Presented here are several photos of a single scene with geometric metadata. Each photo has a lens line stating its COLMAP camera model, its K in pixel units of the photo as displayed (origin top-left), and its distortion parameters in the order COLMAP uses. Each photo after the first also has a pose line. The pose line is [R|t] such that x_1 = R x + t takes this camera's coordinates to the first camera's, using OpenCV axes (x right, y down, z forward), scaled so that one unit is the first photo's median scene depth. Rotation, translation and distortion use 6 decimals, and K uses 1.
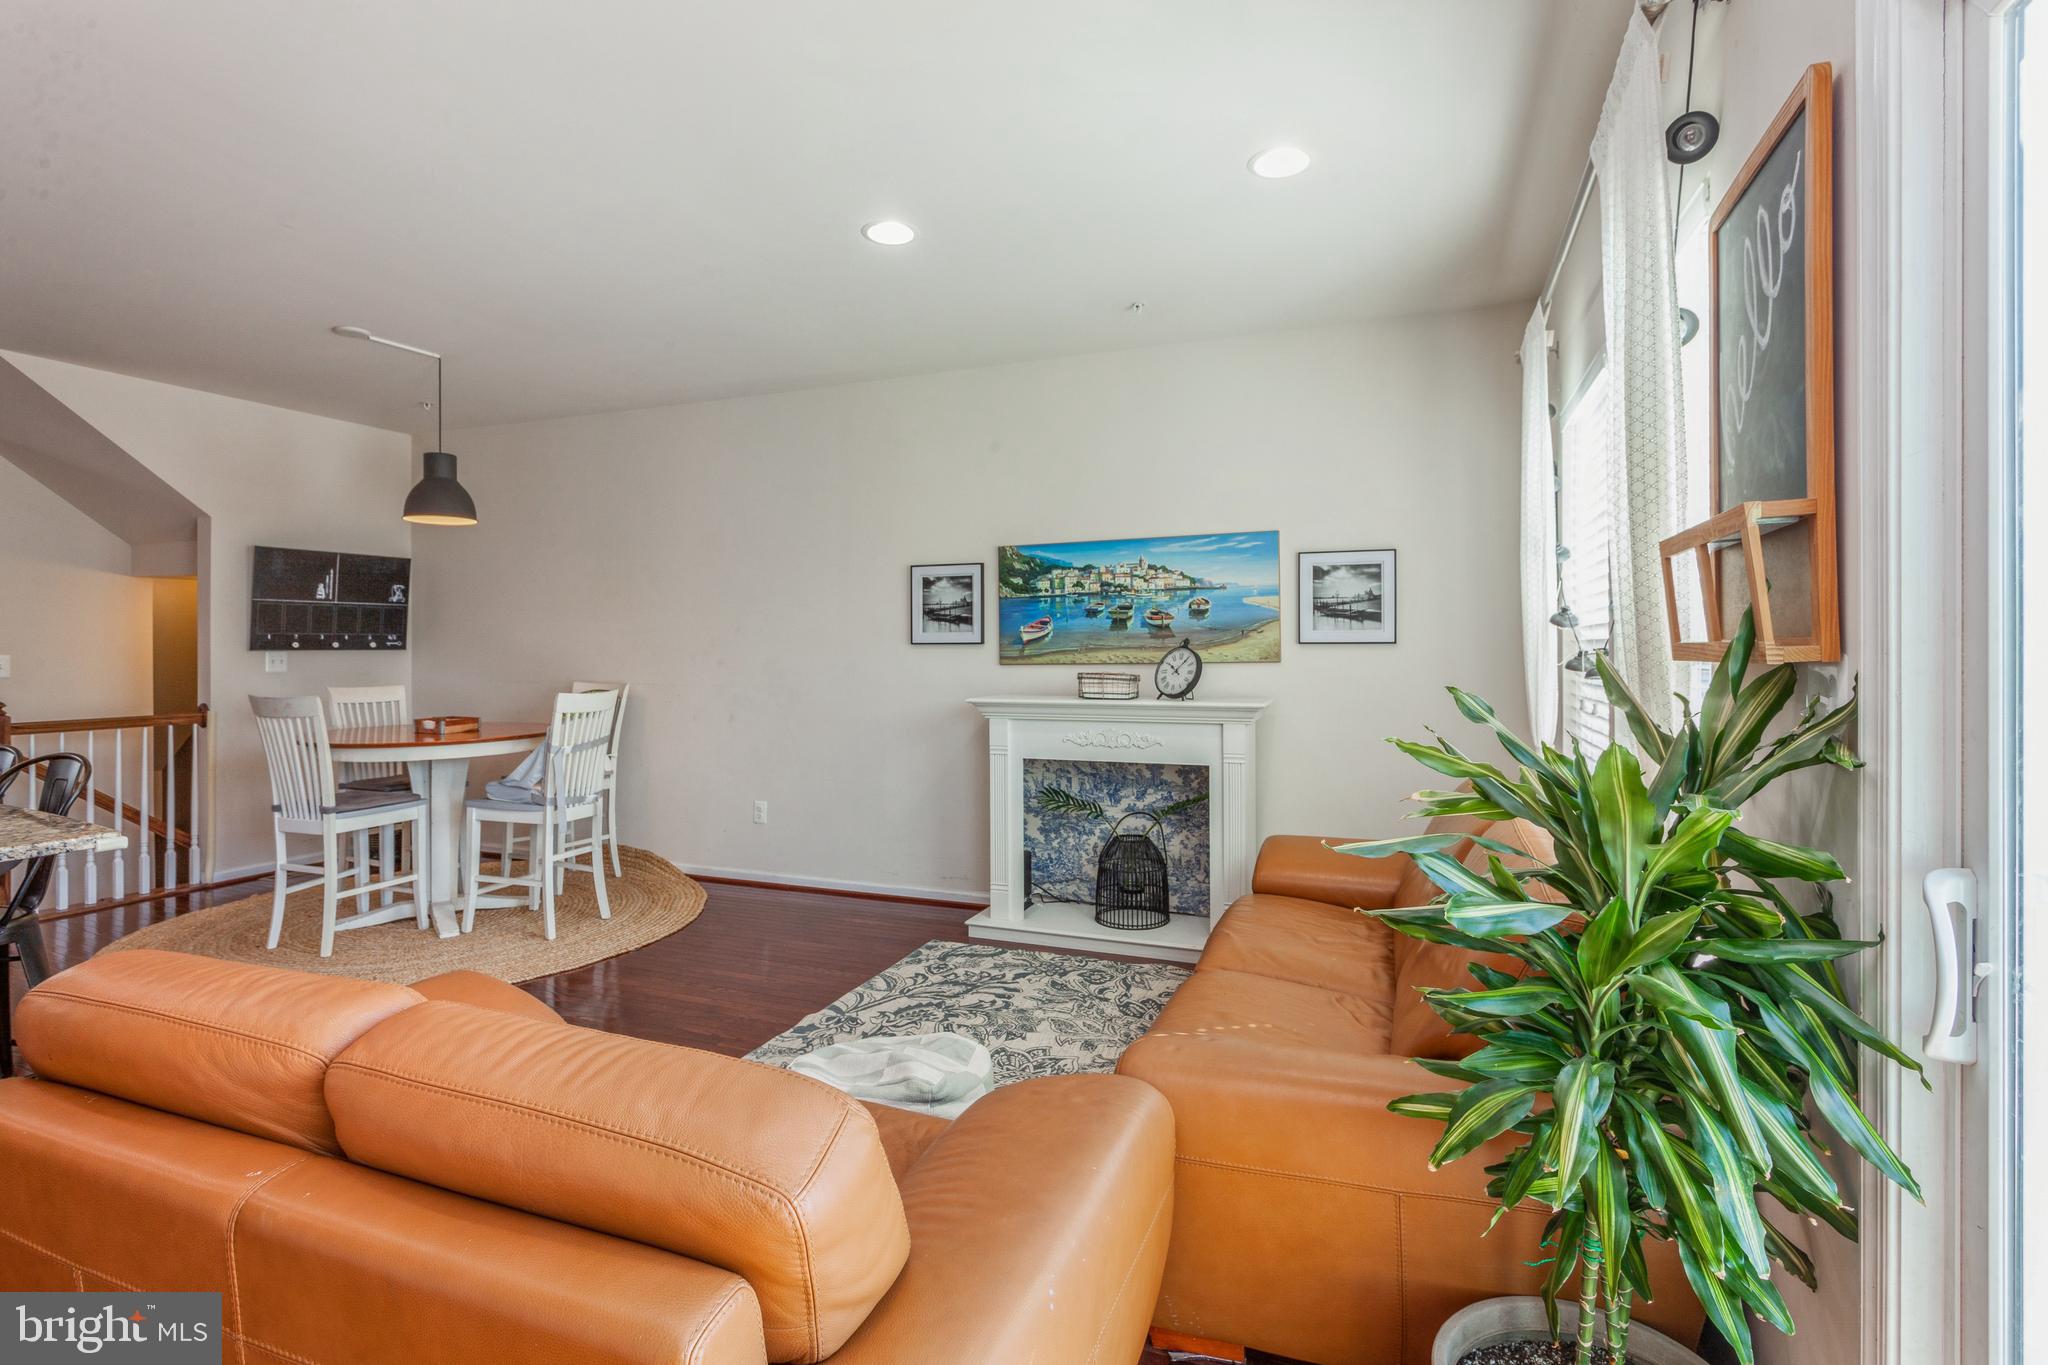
lens RADIAL K [[995.4, 0, 1023.5], [0, 995.4, 658.3], [0, 0, 1]] dist [0.005553, 0.000698]
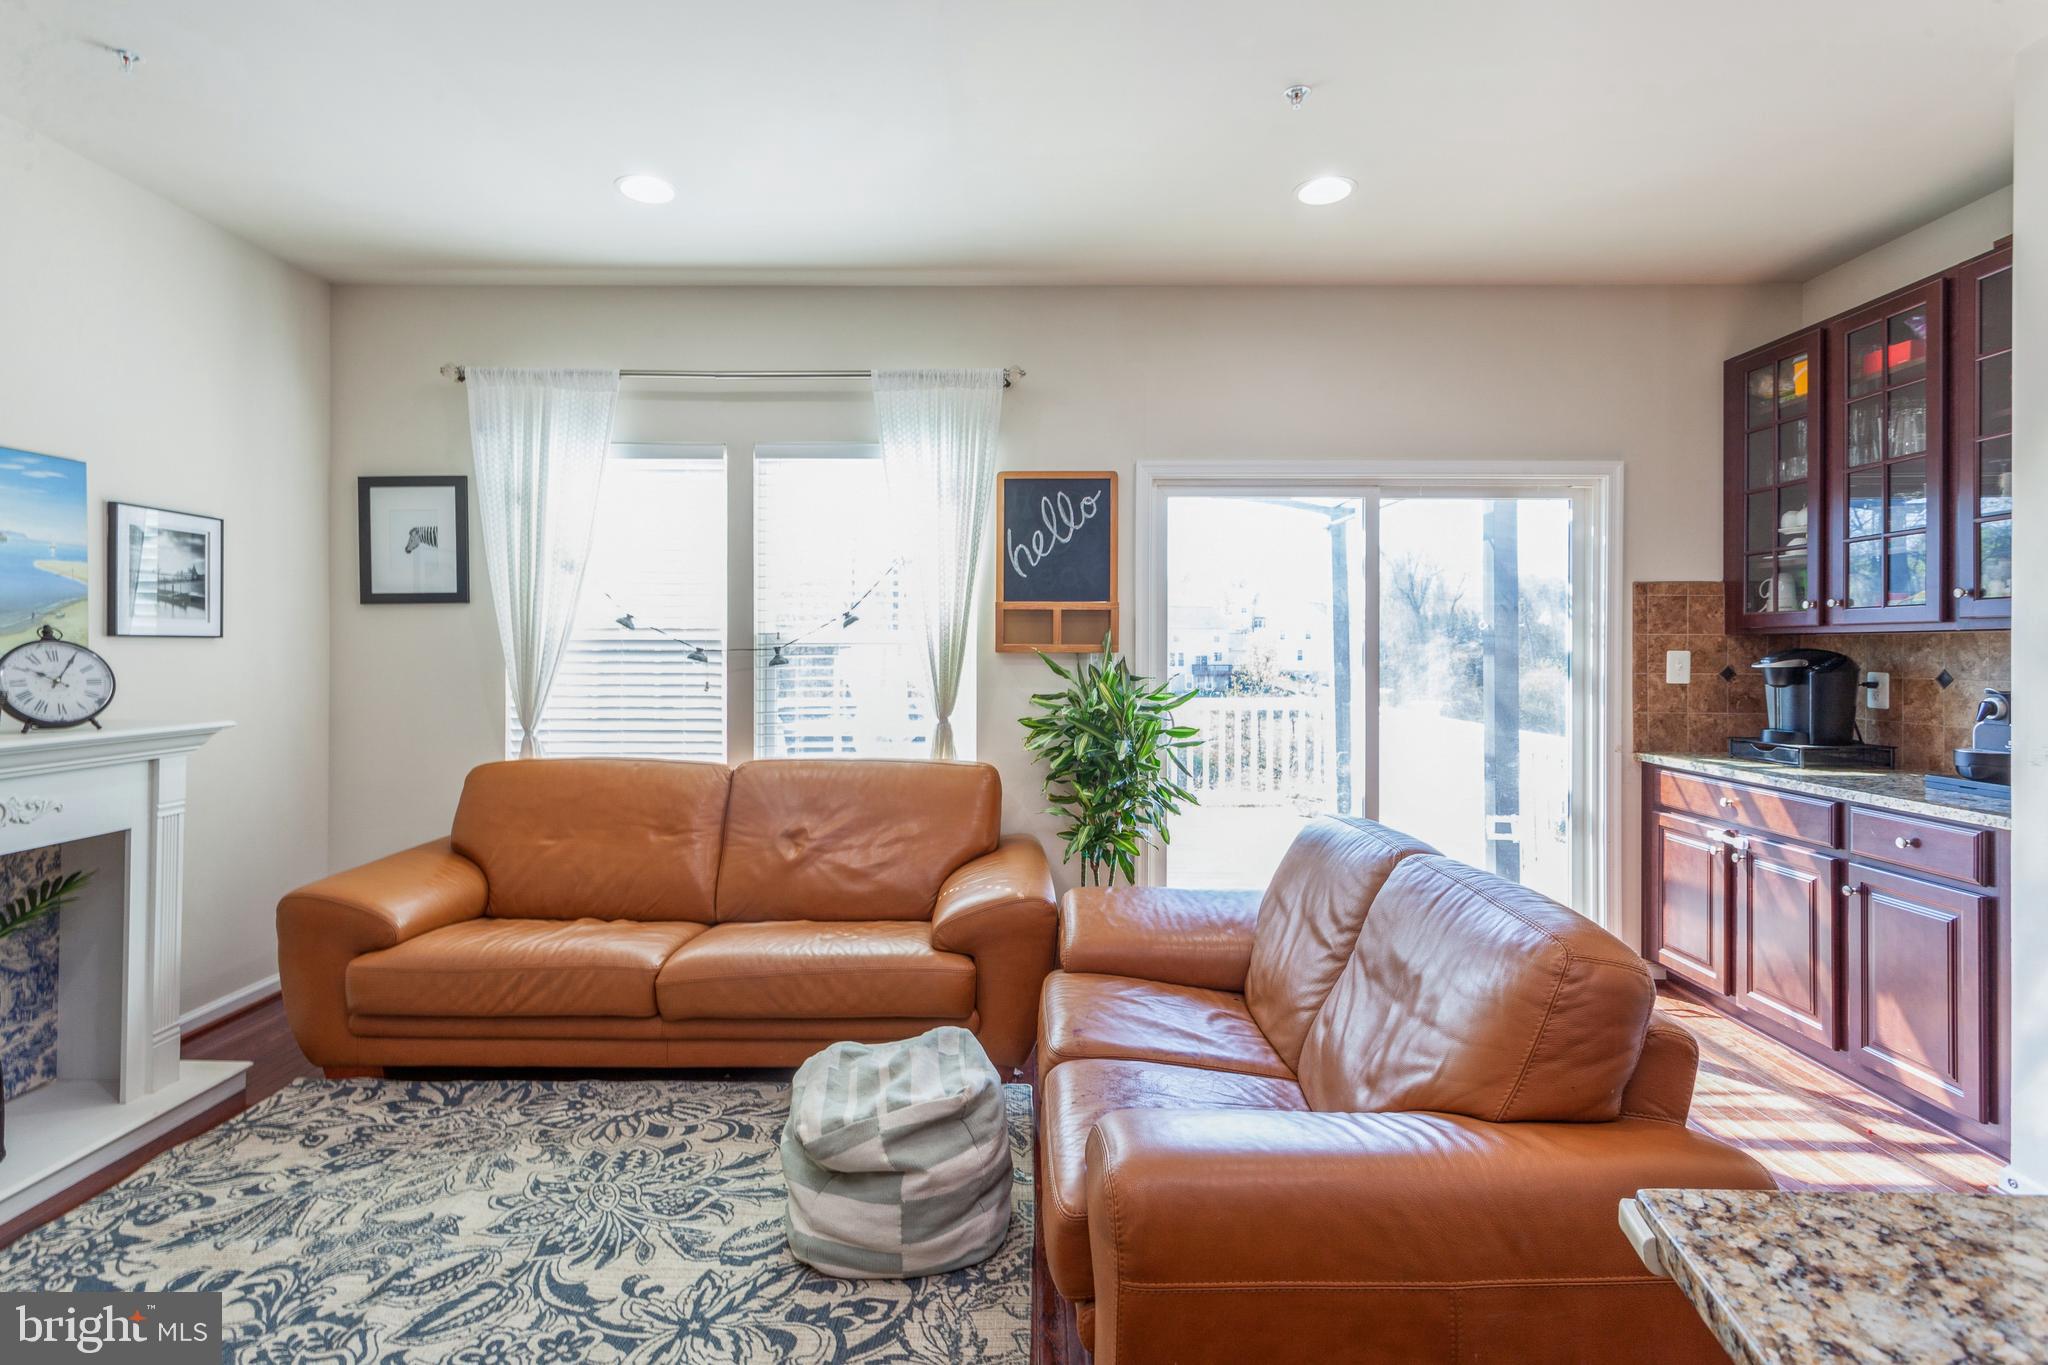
lens RADIAL K [[1008.5, 0, 1015.5], [0, 1008.5, 639.5], [0, 0, 1]] dist [0.000724, 0.007915]
pose [[-0.370600, 0.011786, 0.928718, -0.644504], [0.000774, 0.999923, -0.012381, -0.003058], [-0.928792, -0.003870, -0.370580, 0.742321]]
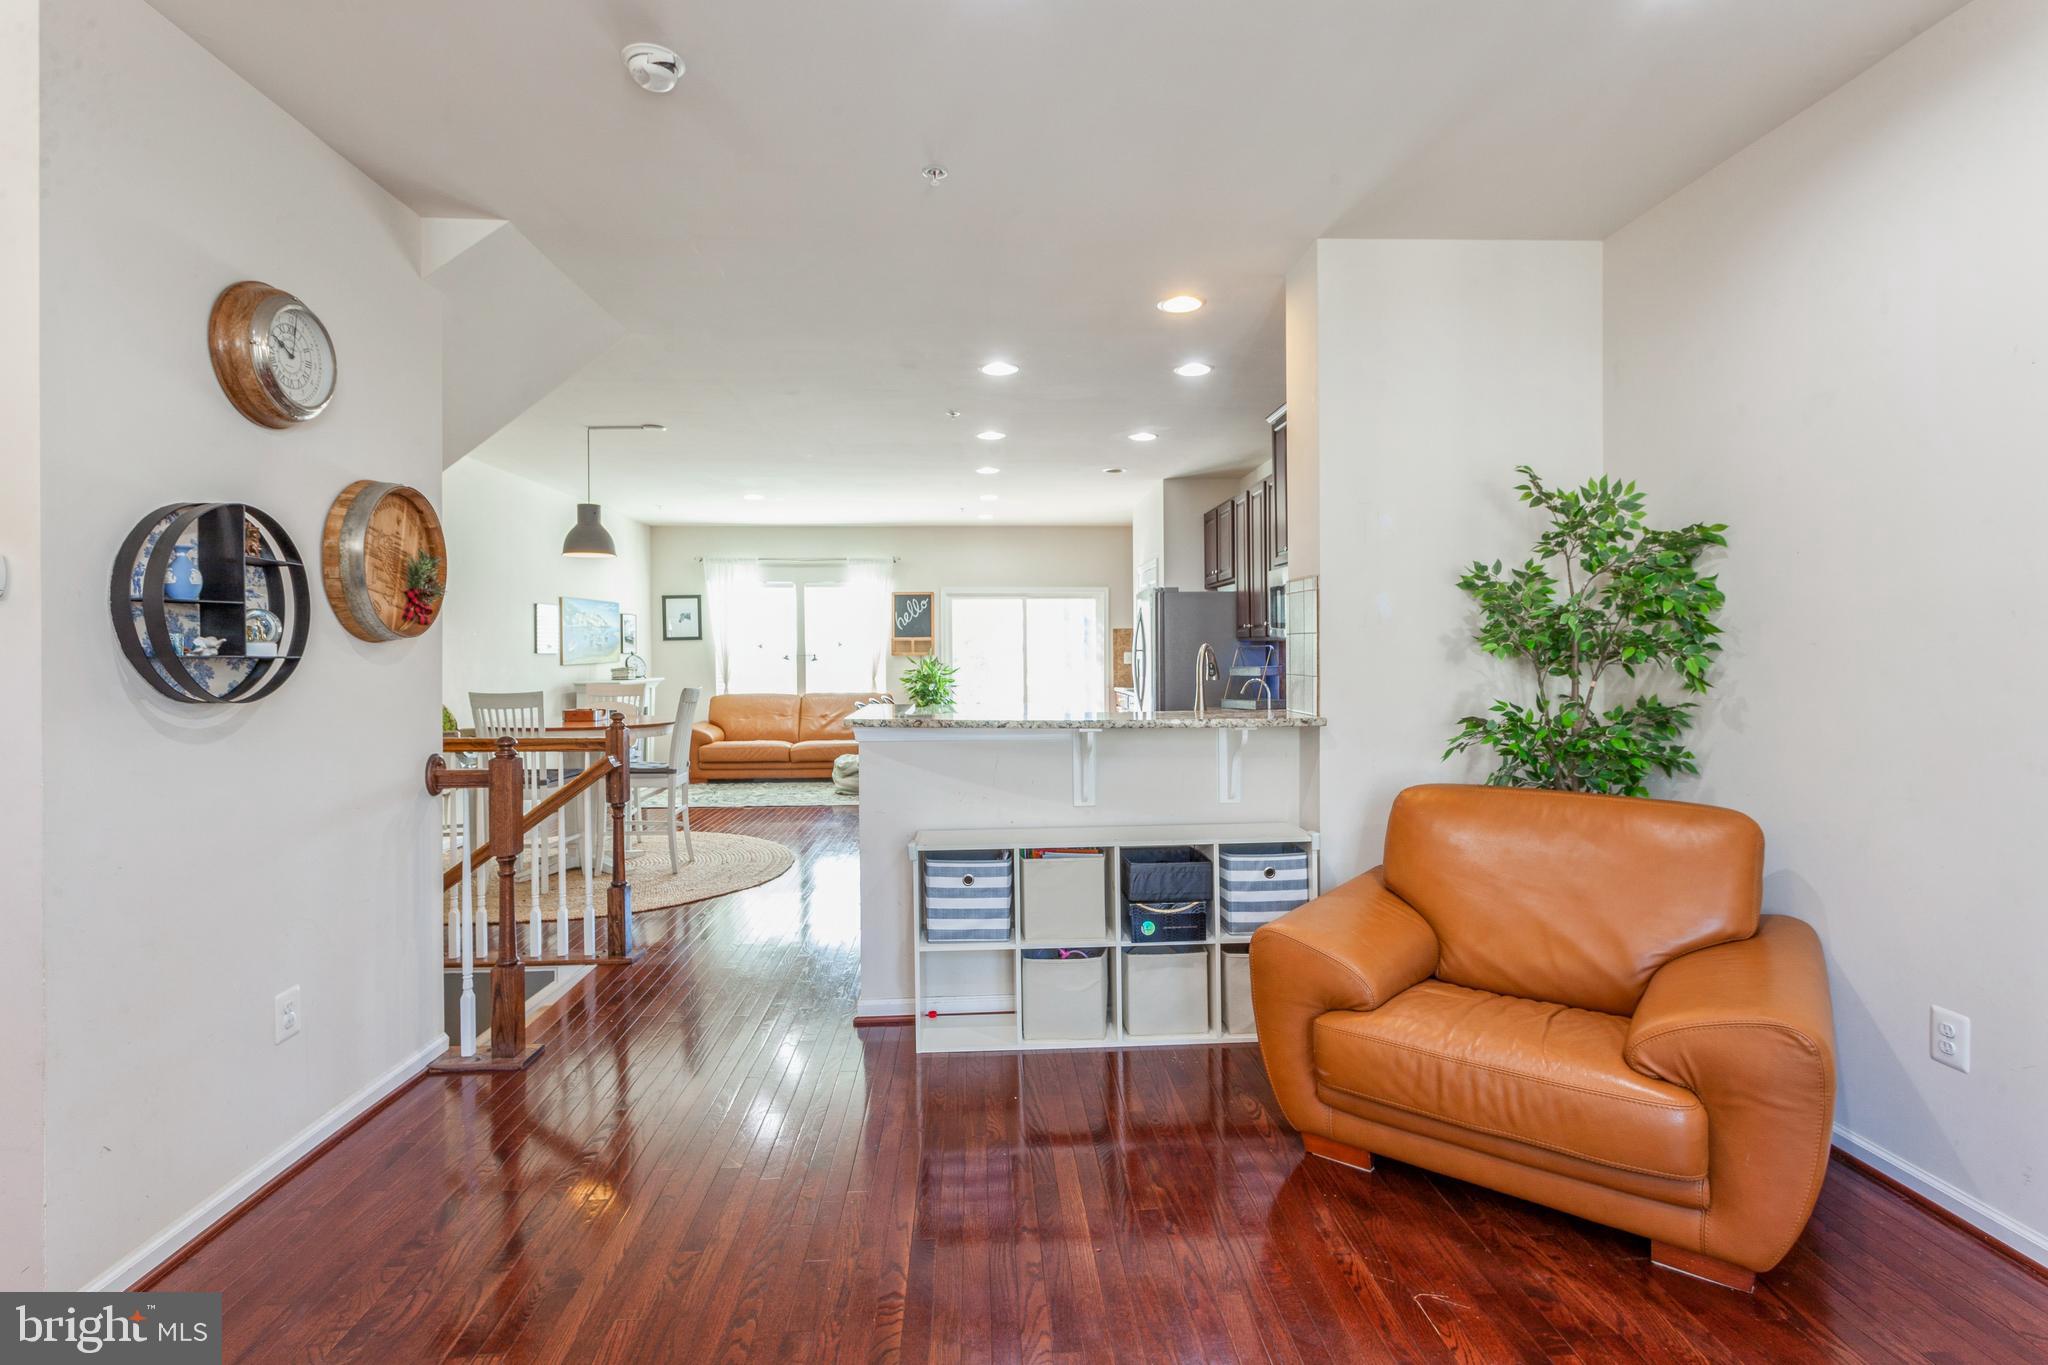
lens RADIAL K [[995.4, 0, 1023.5], [0, 995.4, 658.3], [0, 0, 1]] dist [0.005553, 0.000698]
pose [[-0.427151, -0.001381, 0.904179, -2.484077], [0.011702, 0.999907, 0.007055, -0.010661], [-0.904104, 0.013594, -0.427095, 1.276791]]
